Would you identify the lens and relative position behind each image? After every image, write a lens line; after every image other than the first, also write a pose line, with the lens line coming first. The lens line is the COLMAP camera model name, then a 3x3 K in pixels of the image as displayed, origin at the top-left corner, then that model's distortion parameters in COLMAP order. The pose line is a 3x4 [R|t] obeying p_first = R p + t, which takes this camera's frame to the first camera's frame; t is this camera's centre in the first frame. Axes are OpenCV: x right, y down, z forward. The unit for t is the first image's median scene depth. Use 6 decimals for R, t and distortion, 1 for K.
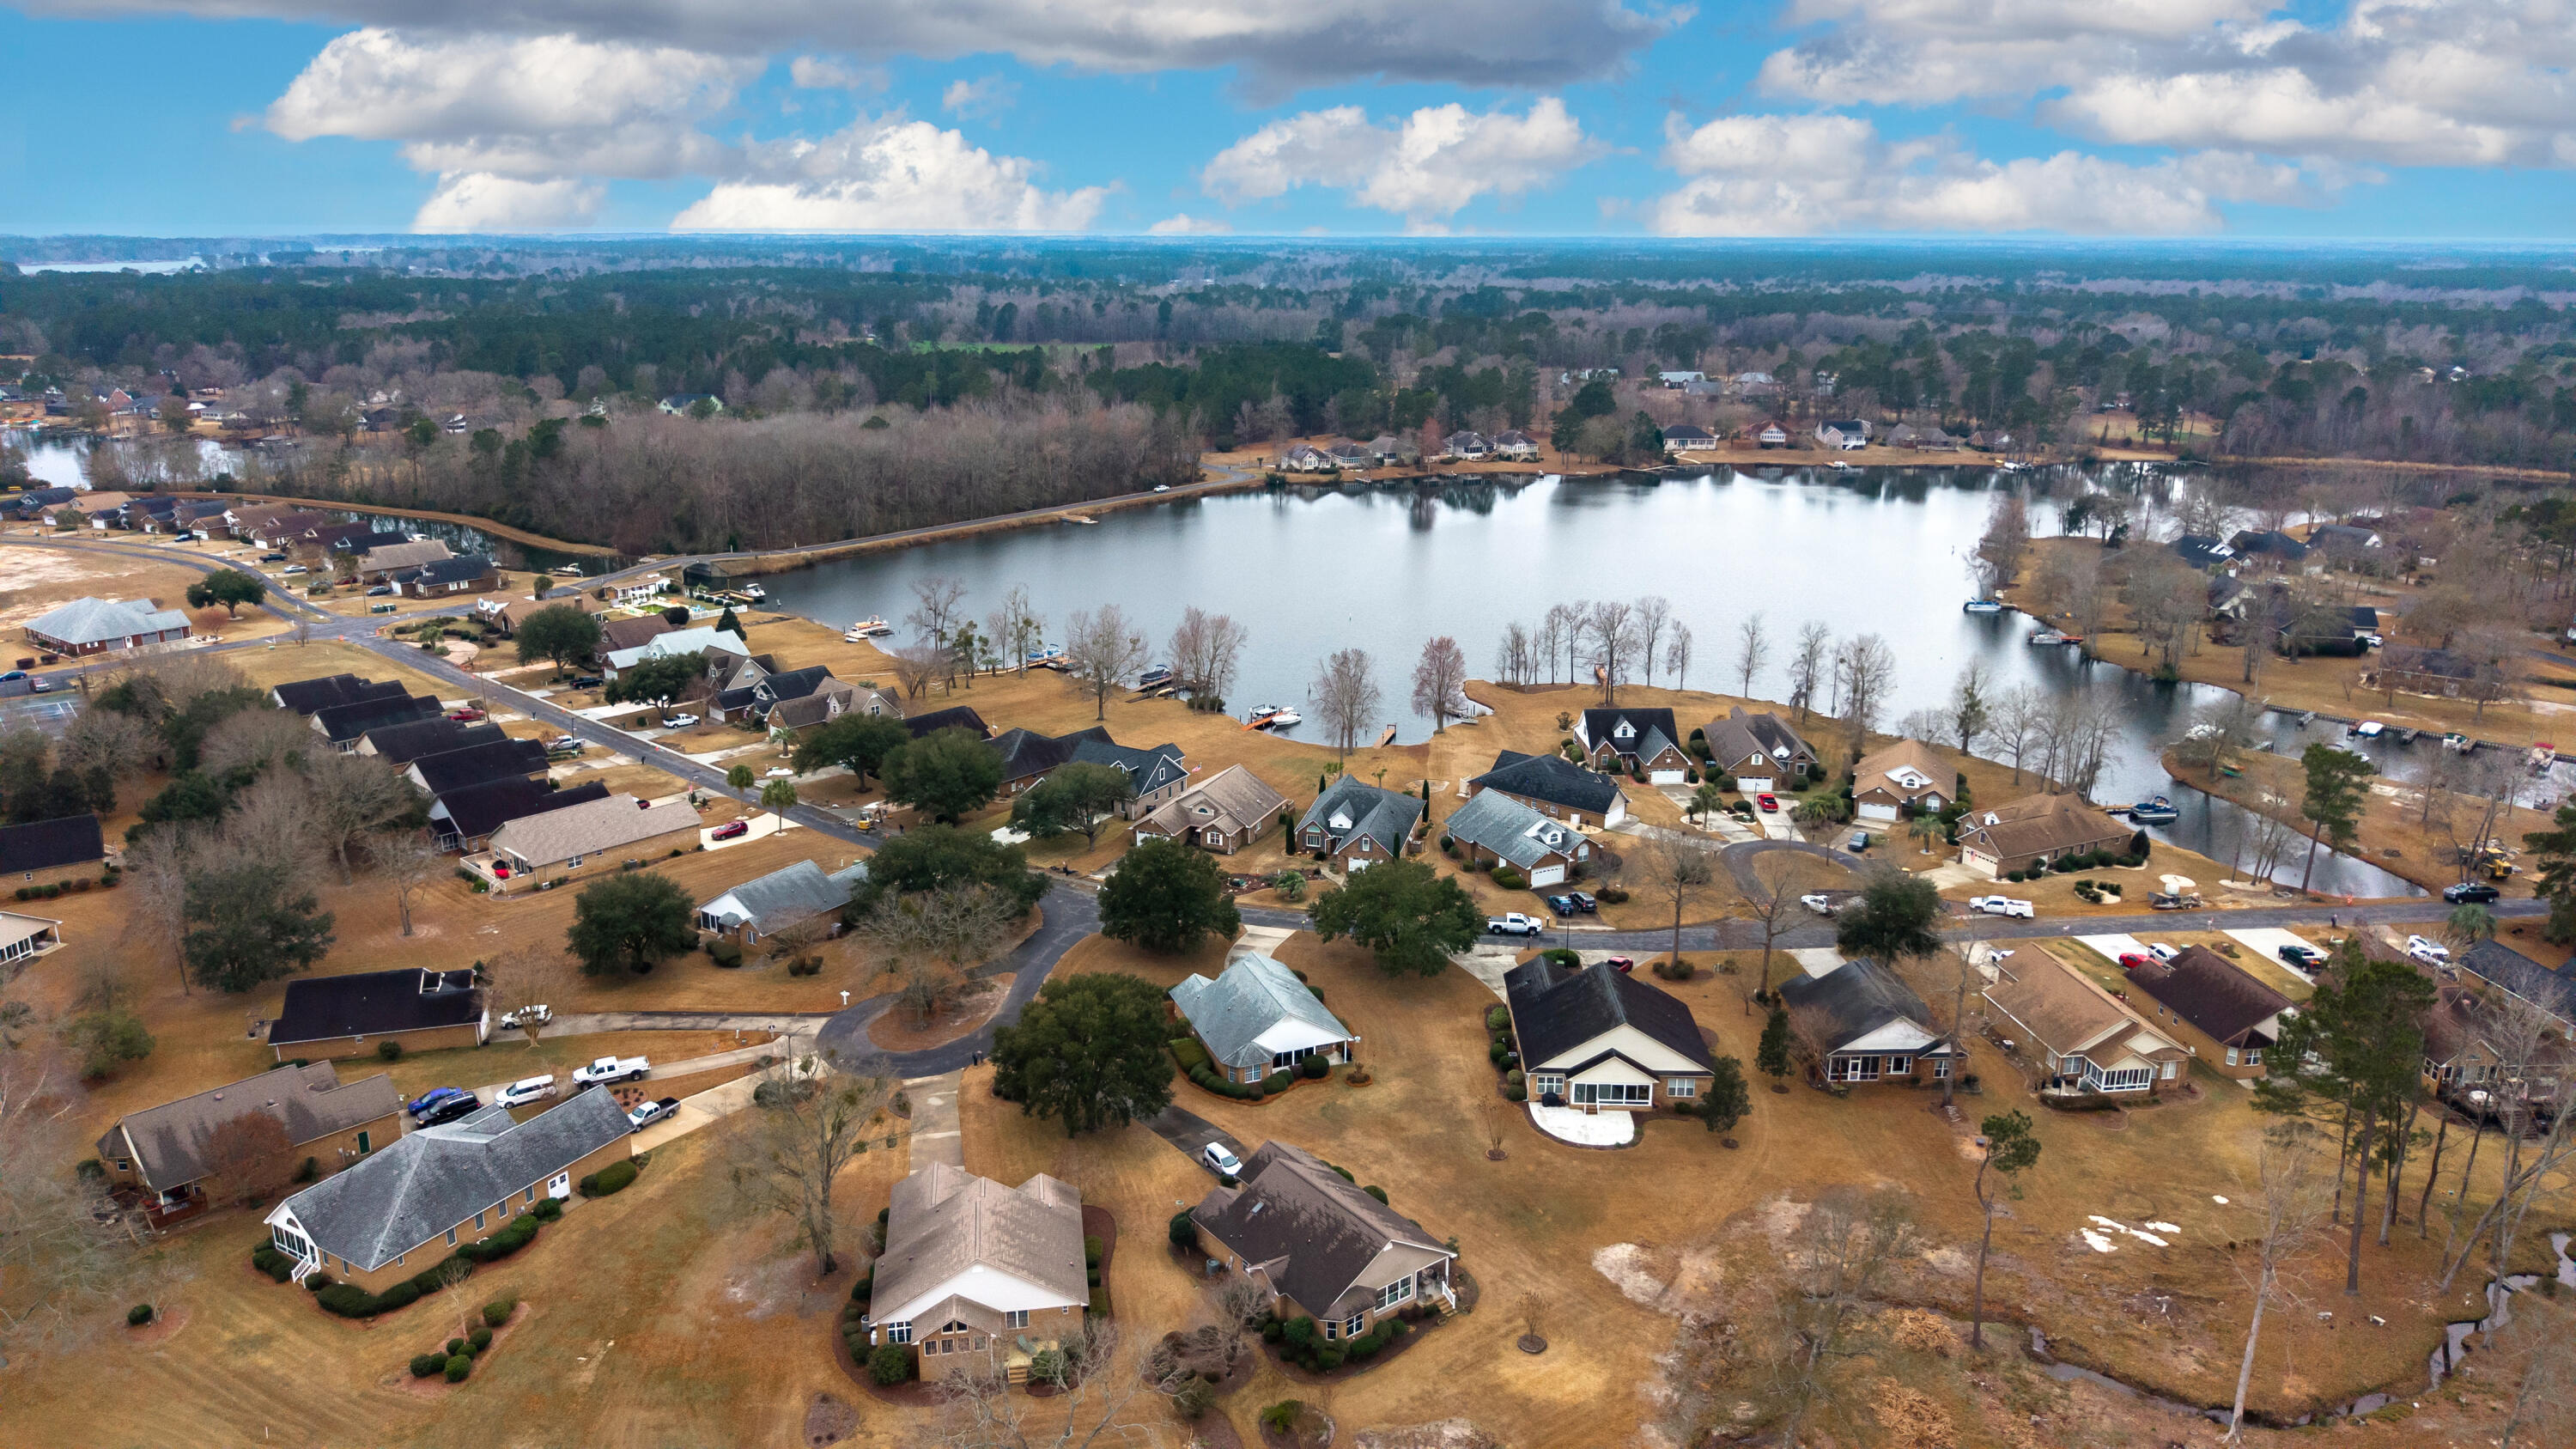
lens RADIAL K [[1809.9, 0, 1288.0], [0, 1809.9, 724.5], [0, 0, 1]] dist [0.059245, -0.123402]
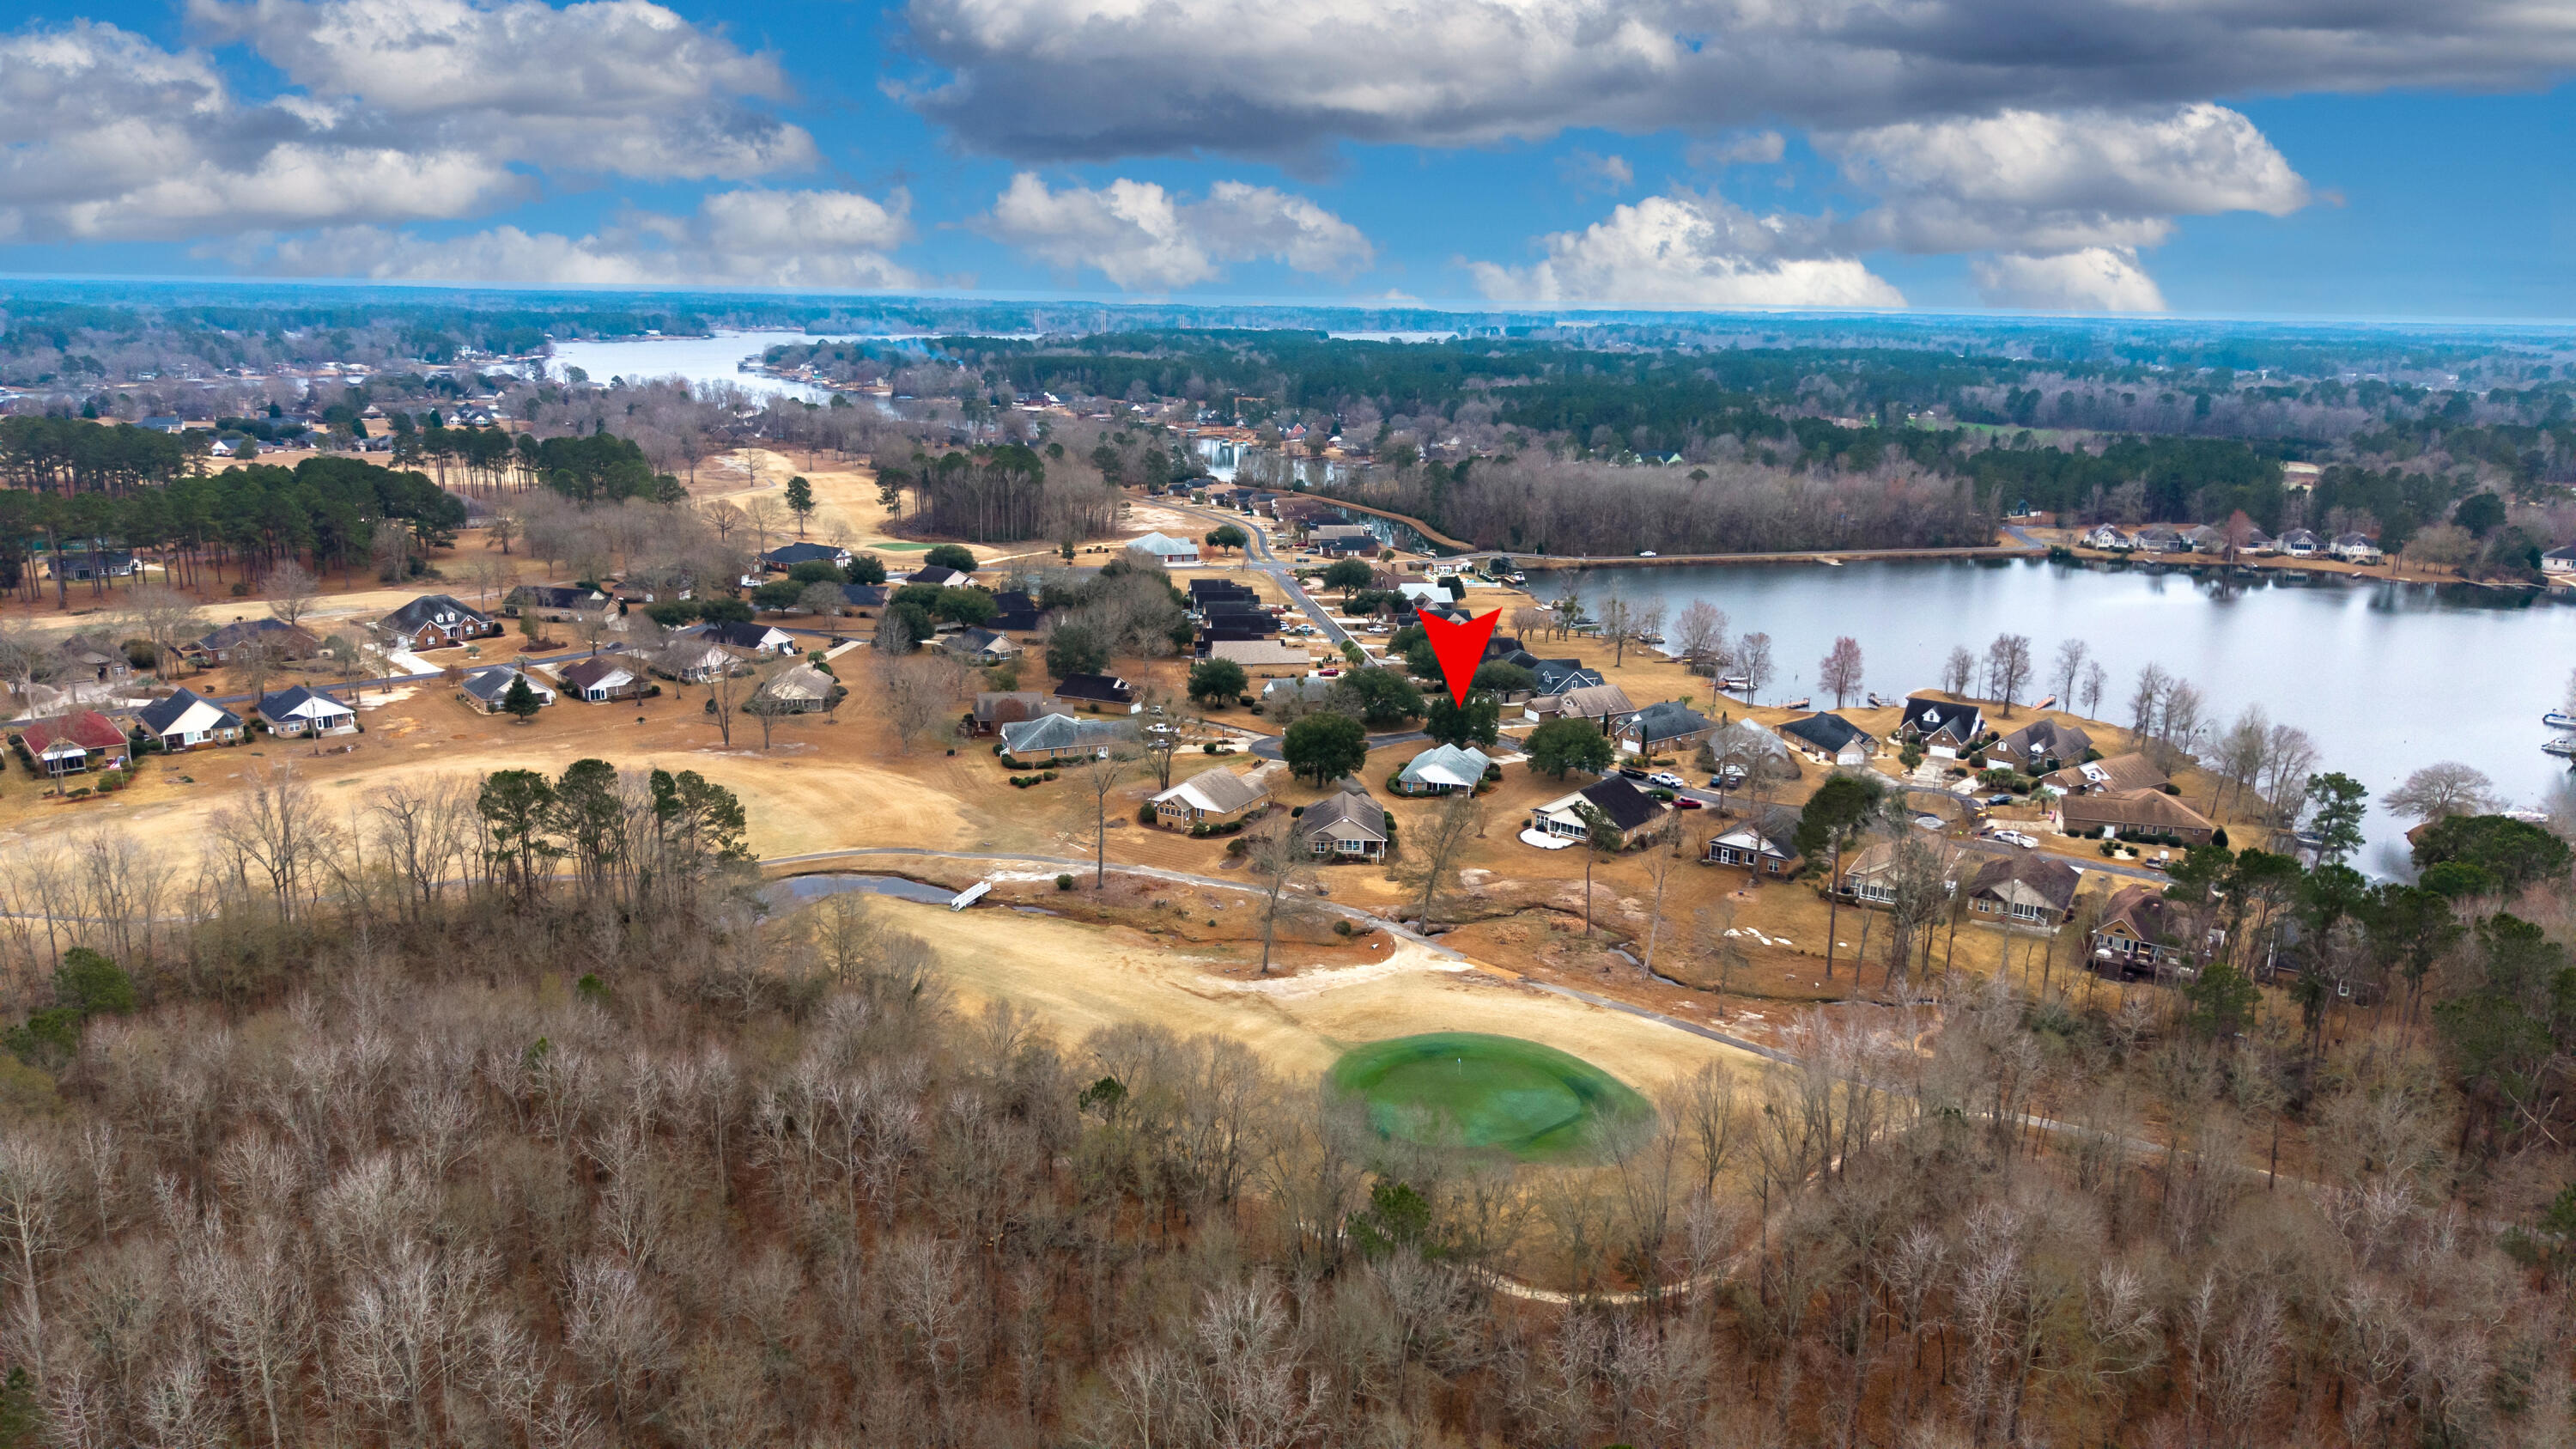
lens RADIAL K [[1809.9, 0, 1288.0], [0, 1809.9, 724.5], [0, 0, 1]] dist [0.059245, -0.123402]
pose [[0.785300, 0.151936, -0.600182, 0.361021], [-0.174358, 0.984457, 0.021079, 0.037217], [0.594056, 0.088093, 0.799585, -0.227080]]
